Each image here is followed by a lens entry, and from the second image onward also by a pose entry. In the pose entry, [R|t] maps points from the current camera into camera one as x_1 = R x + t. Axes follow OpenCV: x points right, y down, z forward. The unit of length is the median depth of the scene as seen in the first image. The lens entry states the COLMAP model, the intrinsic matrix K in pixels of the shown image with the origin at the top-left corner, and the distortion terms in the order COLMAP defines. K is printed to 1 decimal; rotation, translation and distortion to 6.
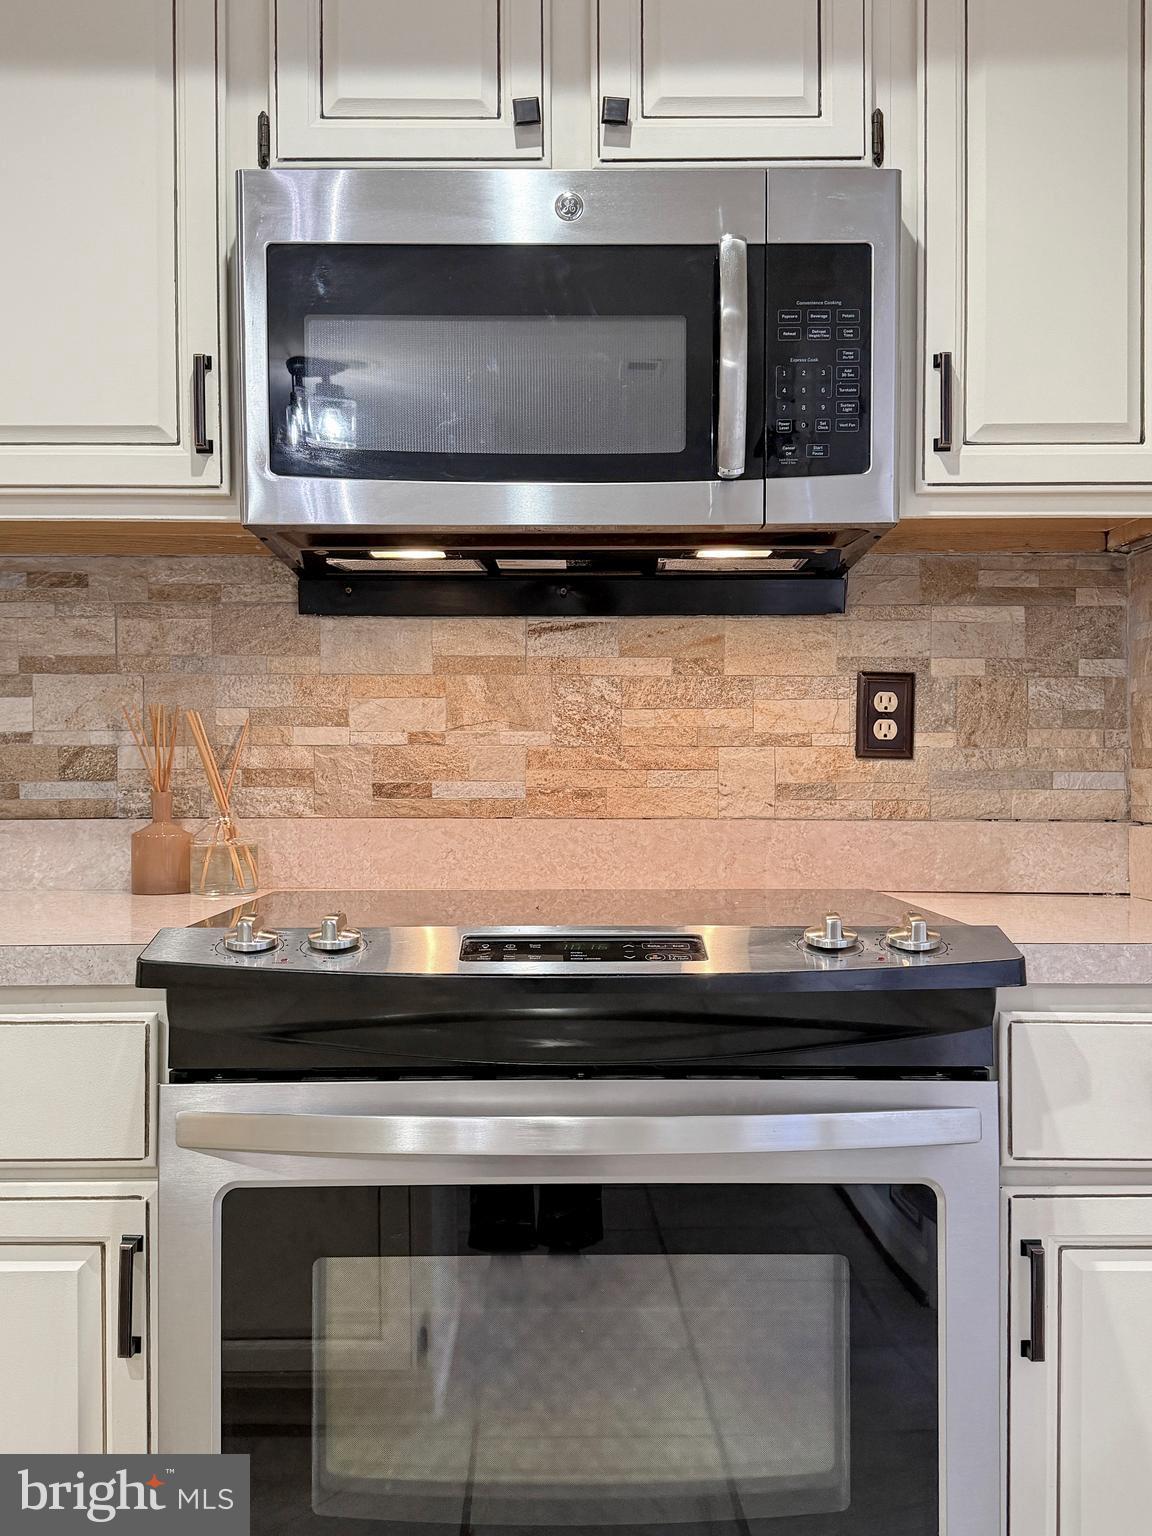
lens RADIAL K [[1488.0, 0, 587.9], [0, 1488.0, 784.5], [0, 0, 1]] dist [0.157726, -0.312326]
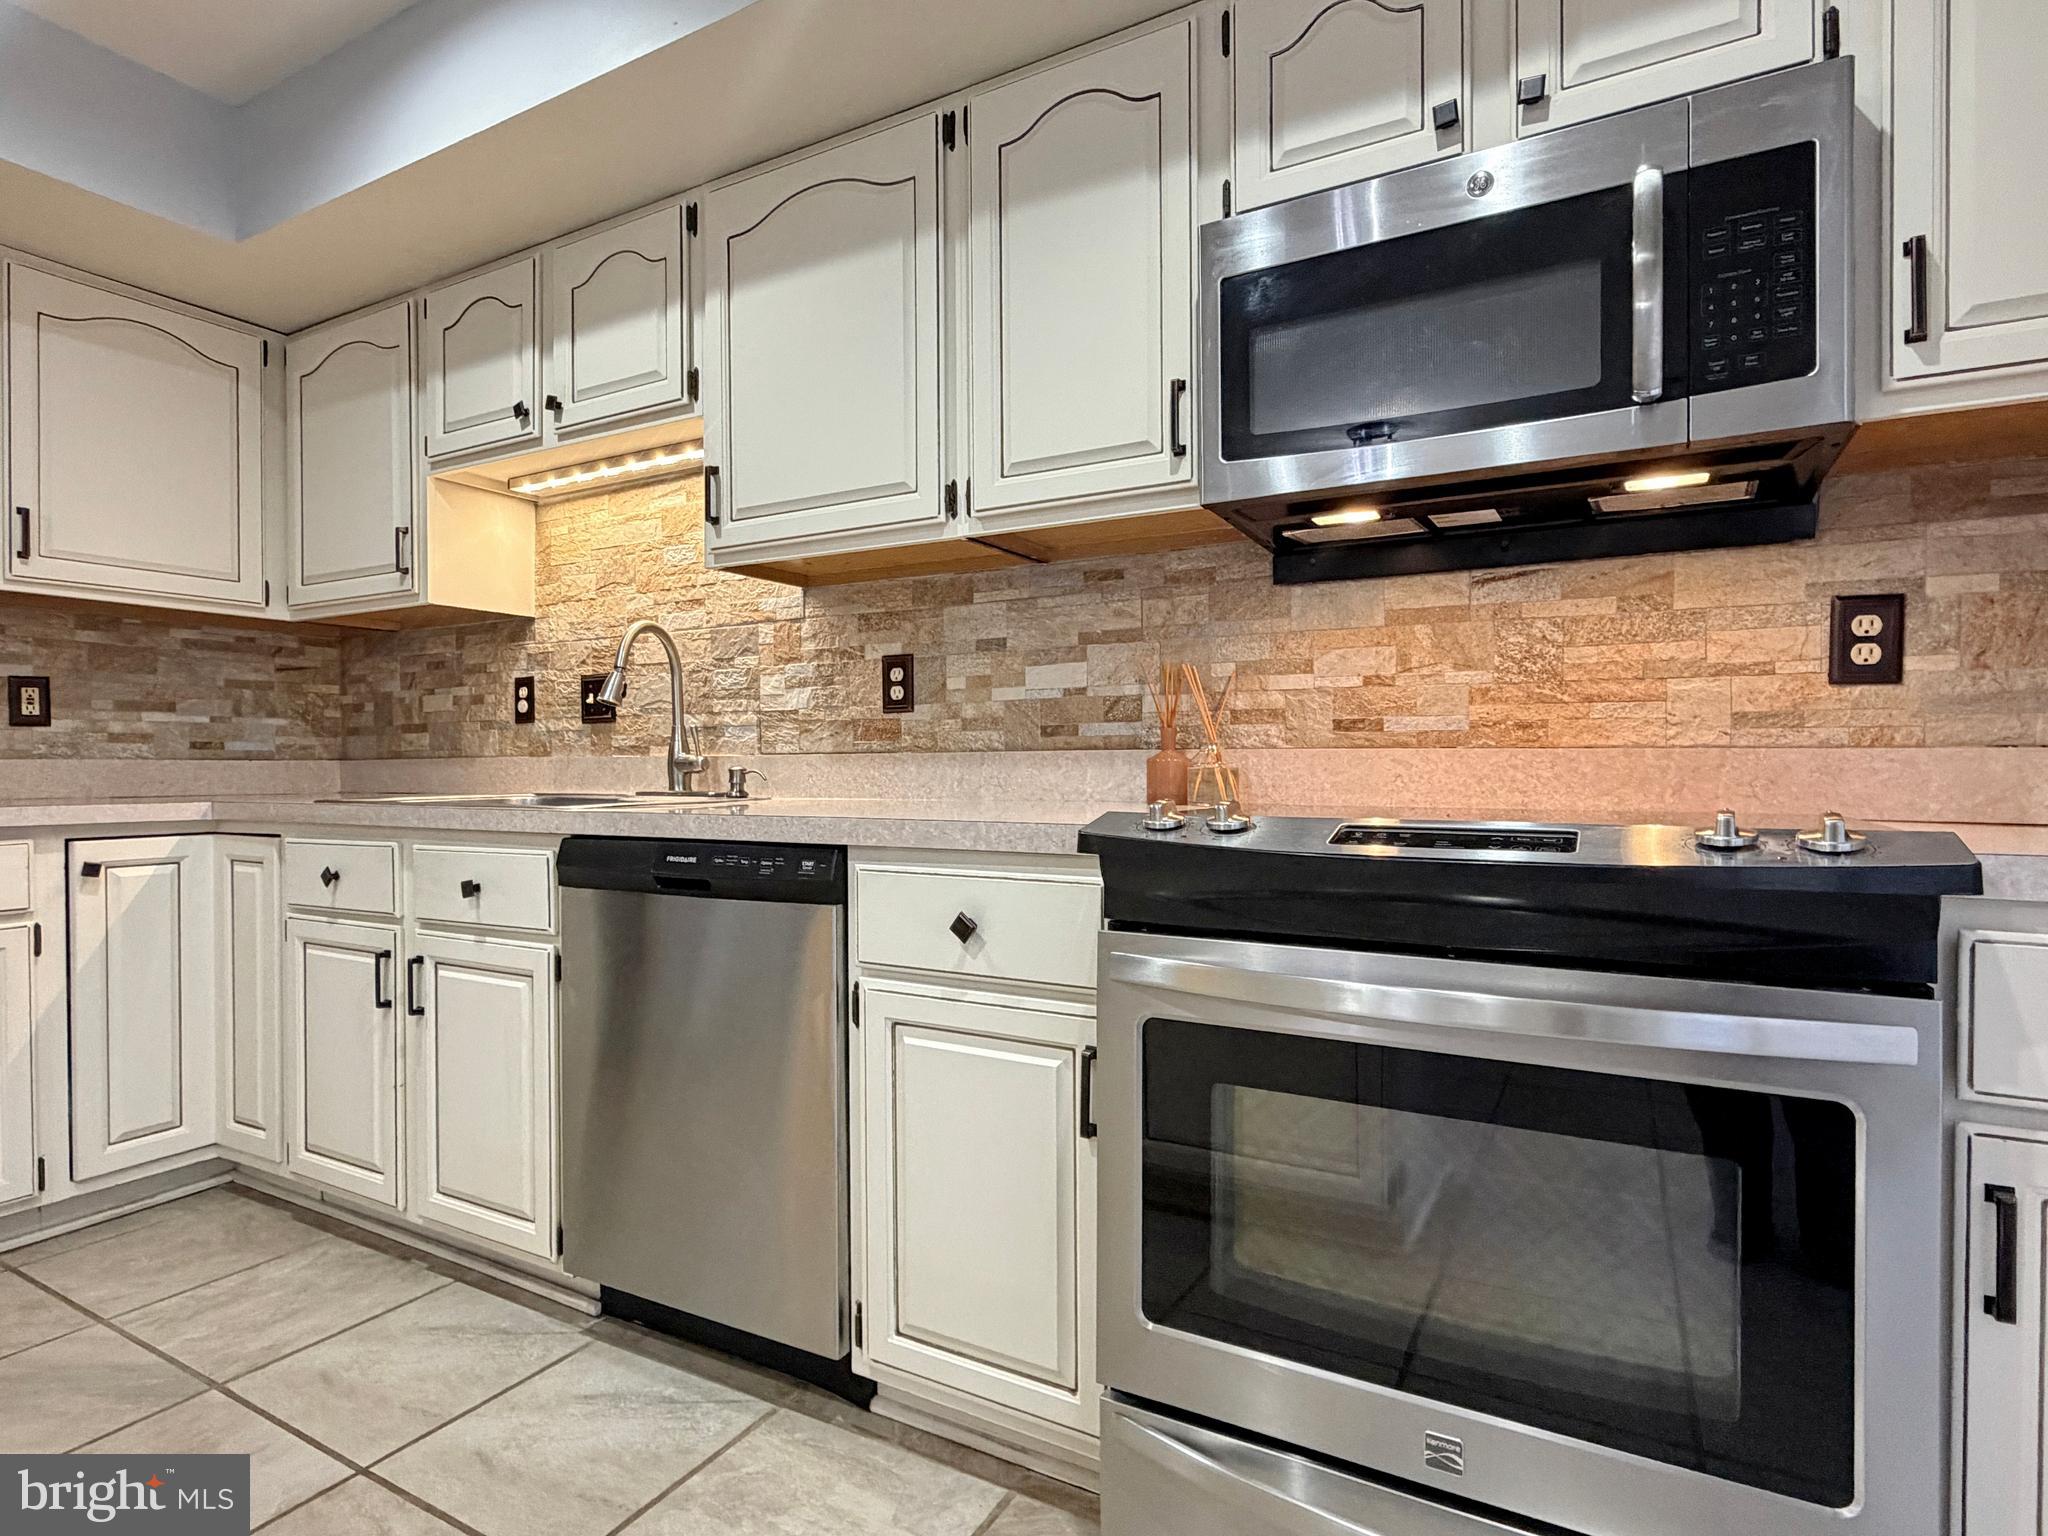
lens RADIAL K [[1092.2, 0, 1019.9], [0, 1092.2, 773.9], [0, 0, 1]] dist [0.003411, -0.001613]
pose [[0.861719, 0.005548, -0.507355, 0.086434], [-0.004945, 0.999985, 0.002535, 0.042256], [0.507362, 0.000324, 0.861733, 0.109366]]
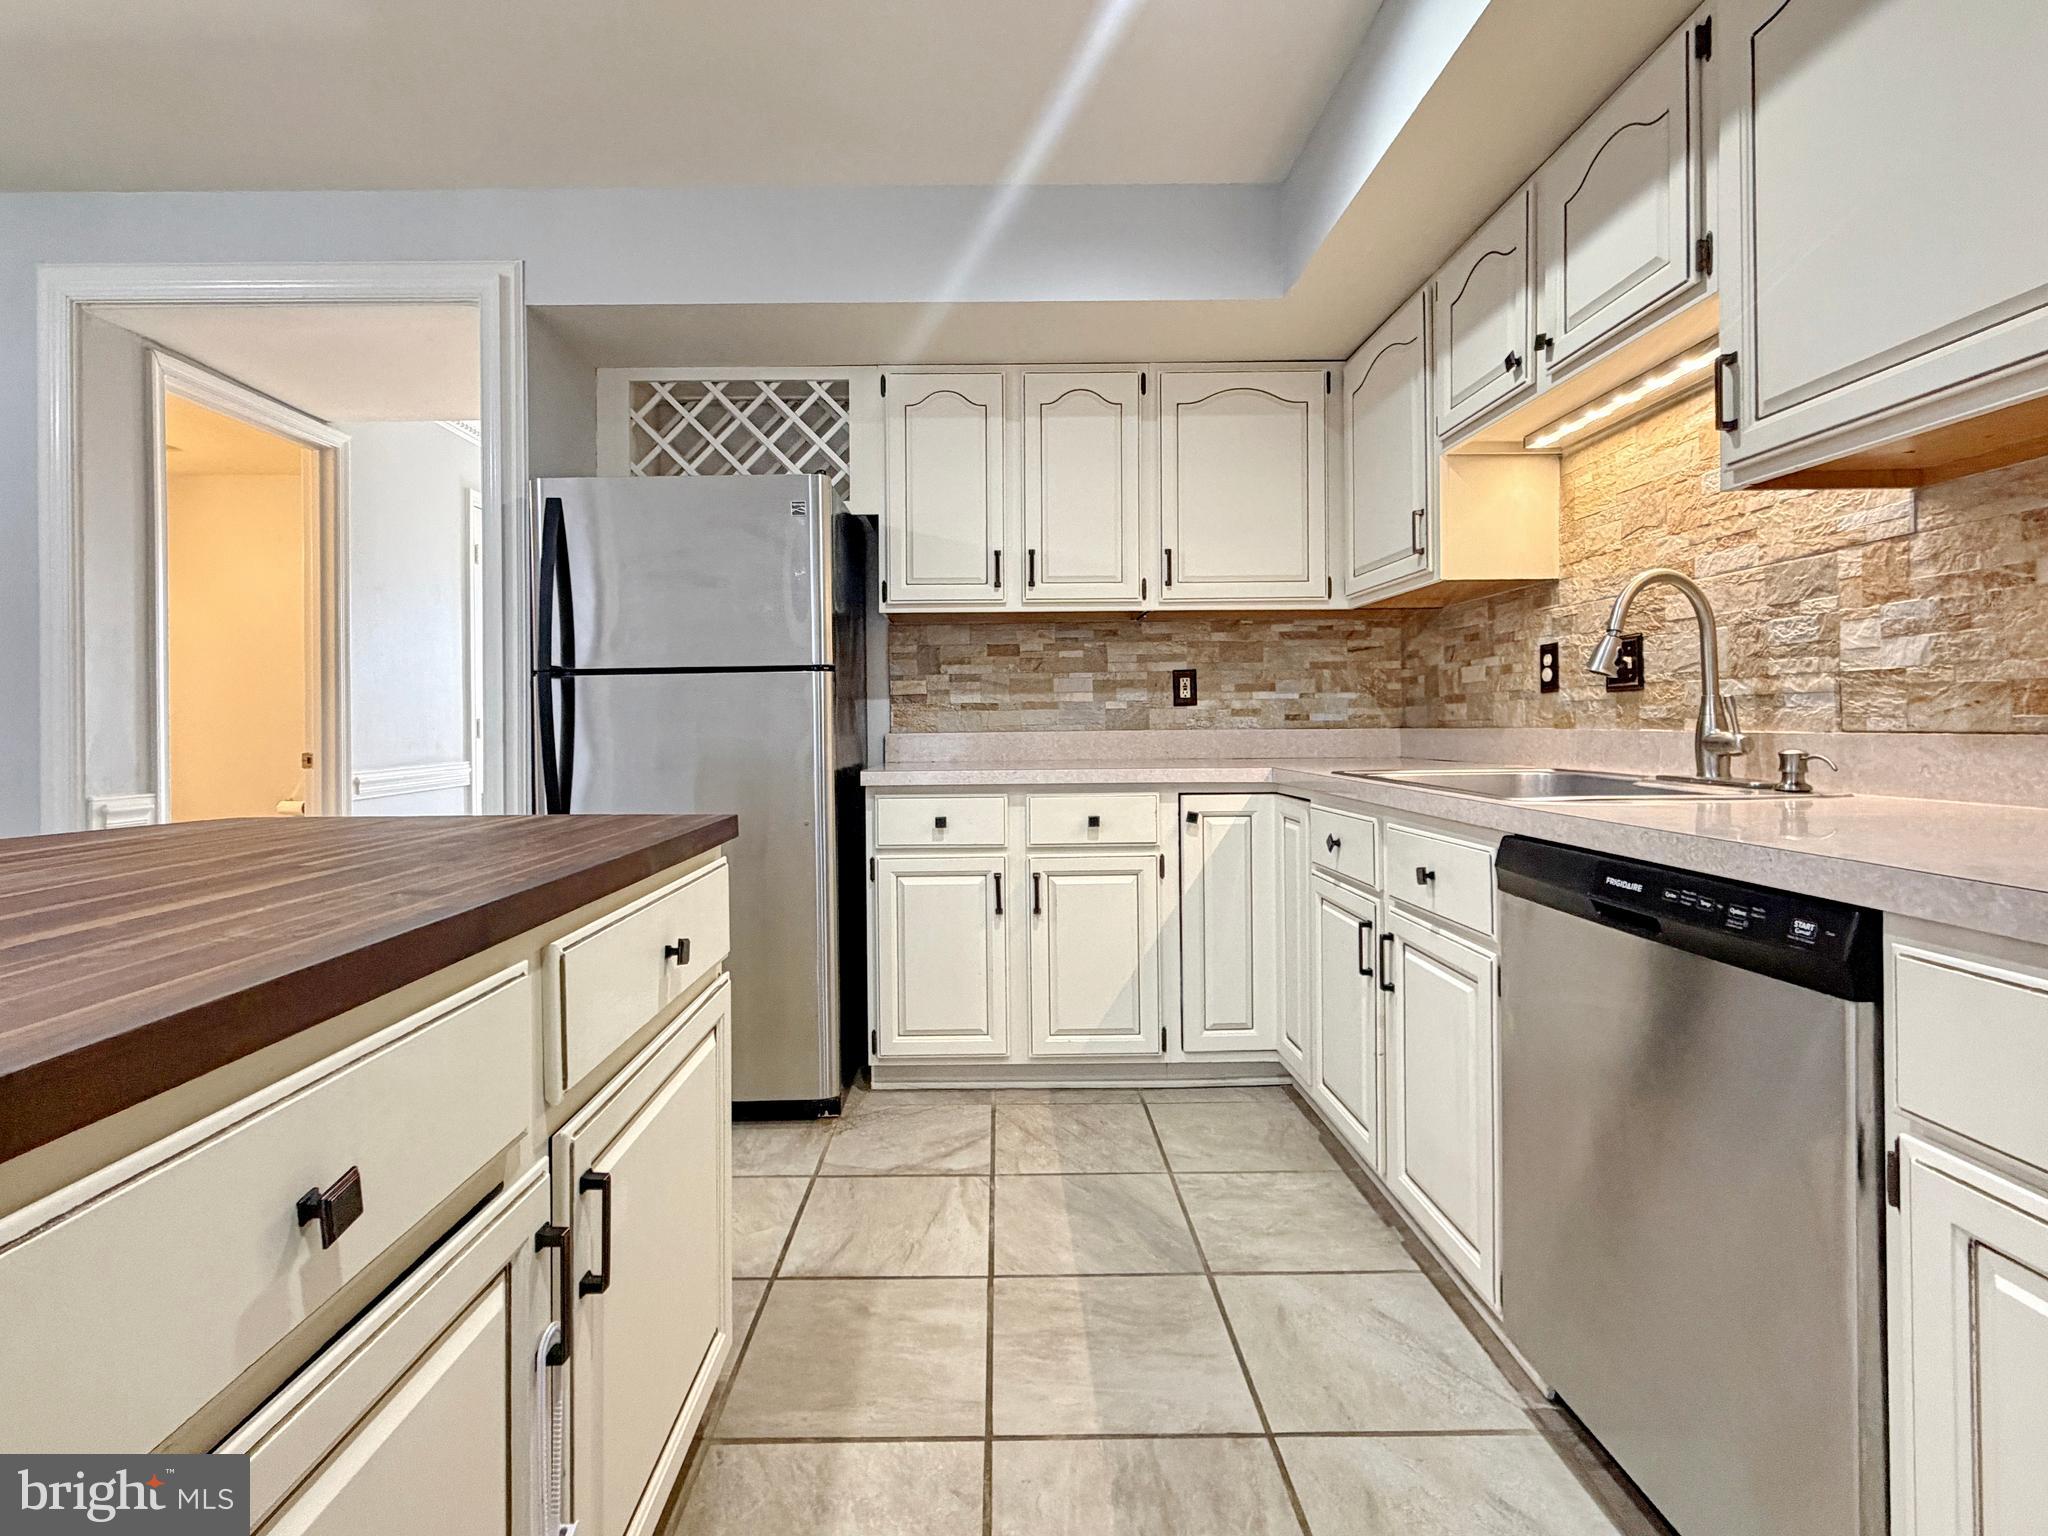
lens RADIAL K [[974.3, 0, 991.8], [0, 974.3, 725.2], [0, 0, 1]] dist [0.002393, -0.000302]
pose [[-0.014233, 0.008369, -0.999864, 0.013522], [0.000321, 0.999965, 0.008366, 0.013618], [0.999899, -0.000202, -0.014235, 0.336193]]
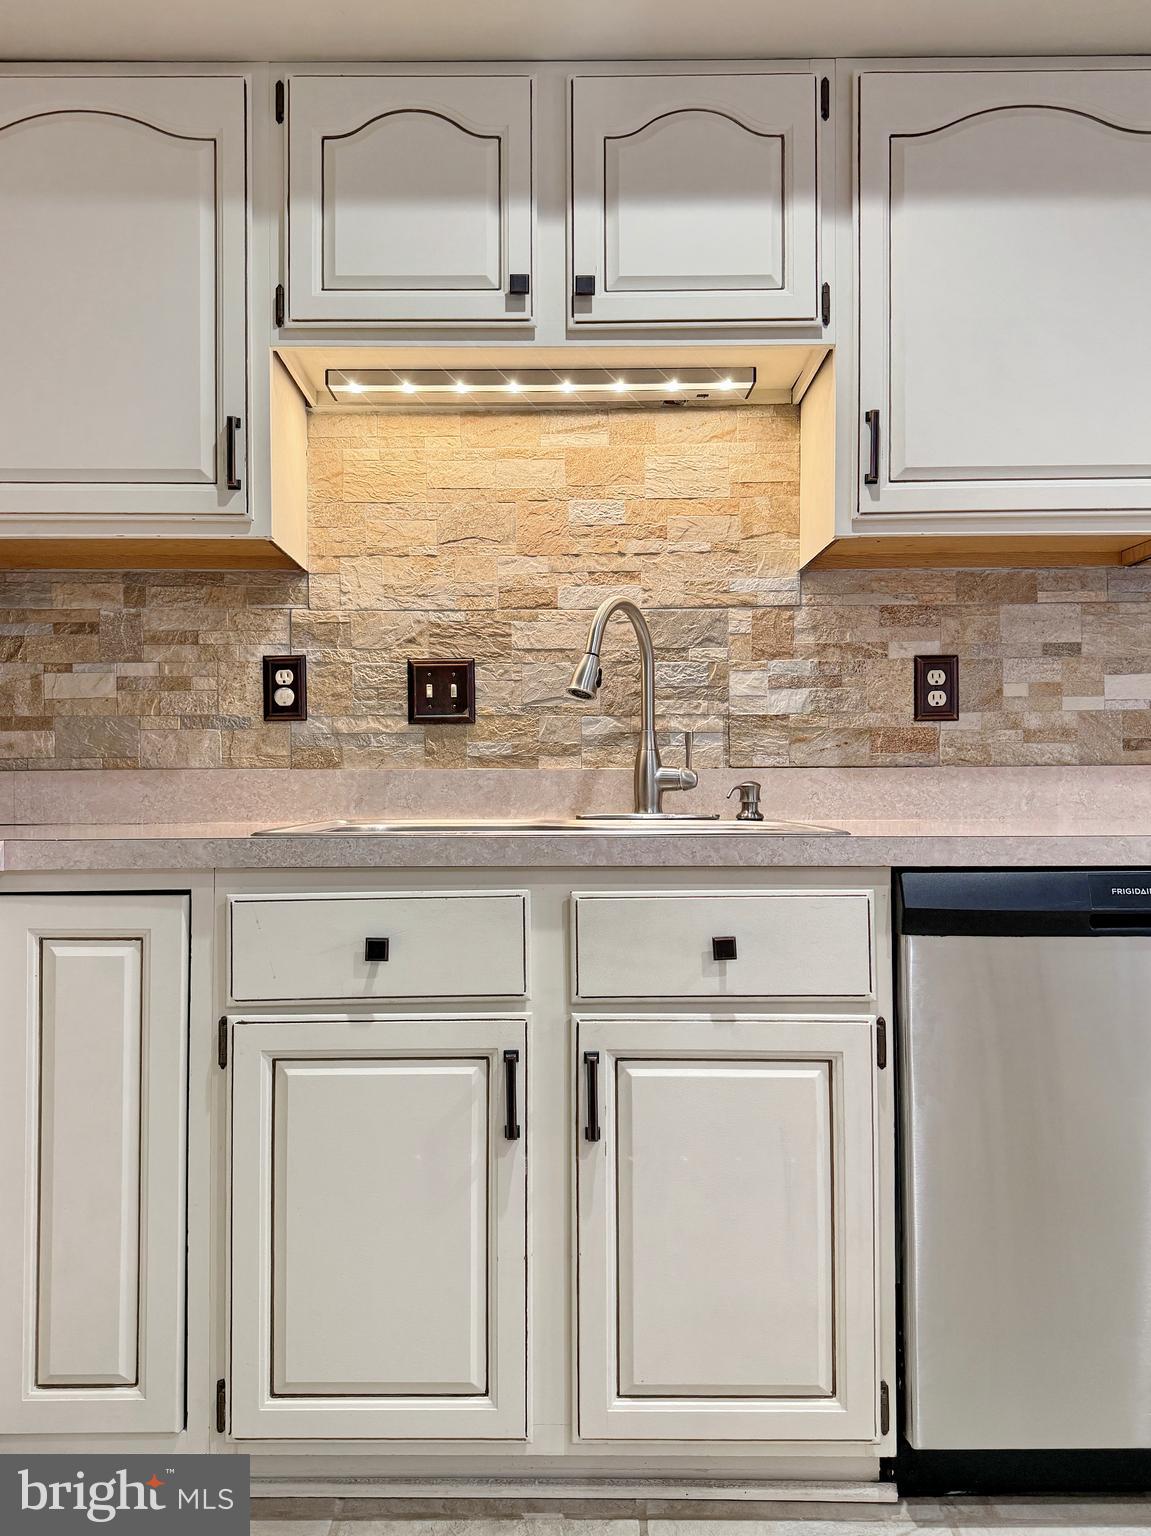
lens RADIAL K [[1177.5, 0, 541.7], [0, 1177.5, 780.0], [0, 0, 1]] dist [0.177811, -0.301403]
pose [[0.999897, 0.001122, -0.014313, -0.909913], [-0.001333, 0.999890, -0.014743, 0.052099], [0.014294, 0.014760, 0.999789, -0.066299]]
